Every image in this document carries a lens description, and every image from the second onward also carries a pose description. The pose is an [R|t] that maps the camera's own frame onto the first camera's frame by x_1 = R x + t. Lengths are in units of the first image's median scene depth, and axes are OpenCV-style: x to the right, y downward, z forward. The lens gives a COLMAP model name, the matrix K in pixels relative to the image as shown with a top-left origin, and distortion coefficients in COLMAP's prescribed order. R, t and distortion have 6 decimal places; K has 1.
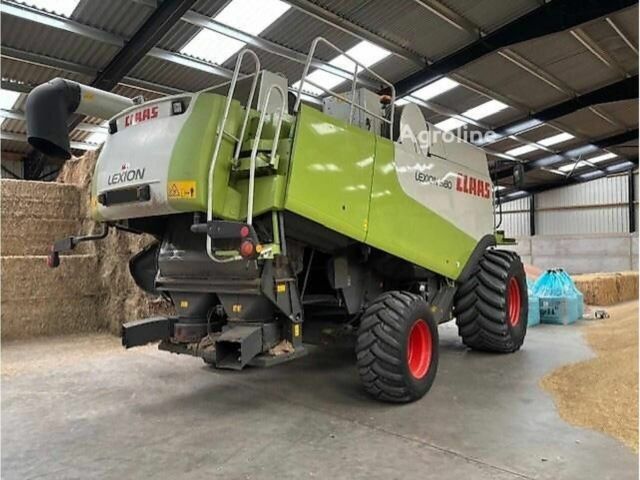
lens RADIAL K [[466.7, 0, 311.3], [0, 466.7, 238.4], [0, 0, 1]] dist [0.078431, -0.091478]
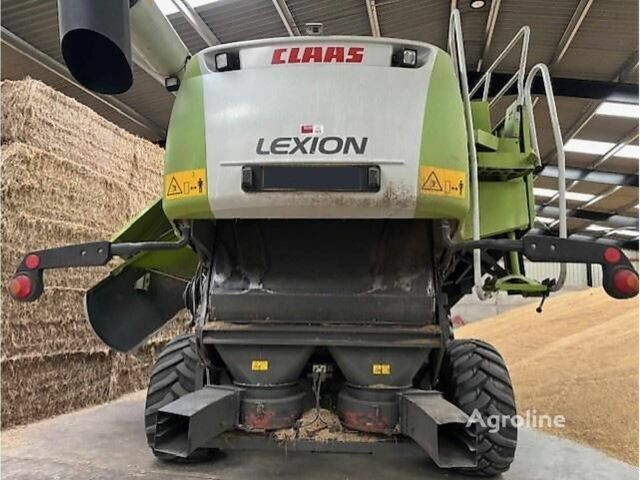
lens RADIAL K [[477.1, 0, 318.3], [0, 477.1, 233.5], [0, 0, 1]] dist [0.004818, 0.002370]
pose [[0.836733, 0.102788, 0.537878, -0.618593], [-0.051239, 0.992612, -0.109980, 0.035688], [-0.545209, 0.064464, 0.835818, 0.462170]]
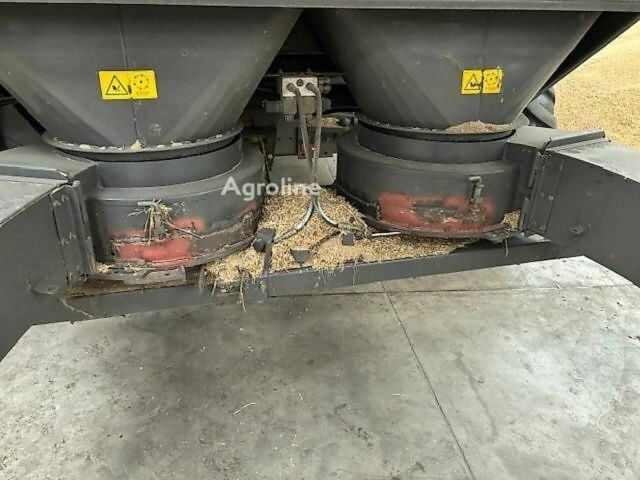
lens RADIAL K [[477.1, 0, 318.3], [0, 477.1, 233.5], [0, 0, 1]] dist [0.004818, 0.002370]
pose [[0.621200, -0.313091, 0.718390, -0.417159], [-0.061472, 0.894427, 0.442968, 0.113833], [-0.781237, -0.319333, 0.536372, 0.900968]]
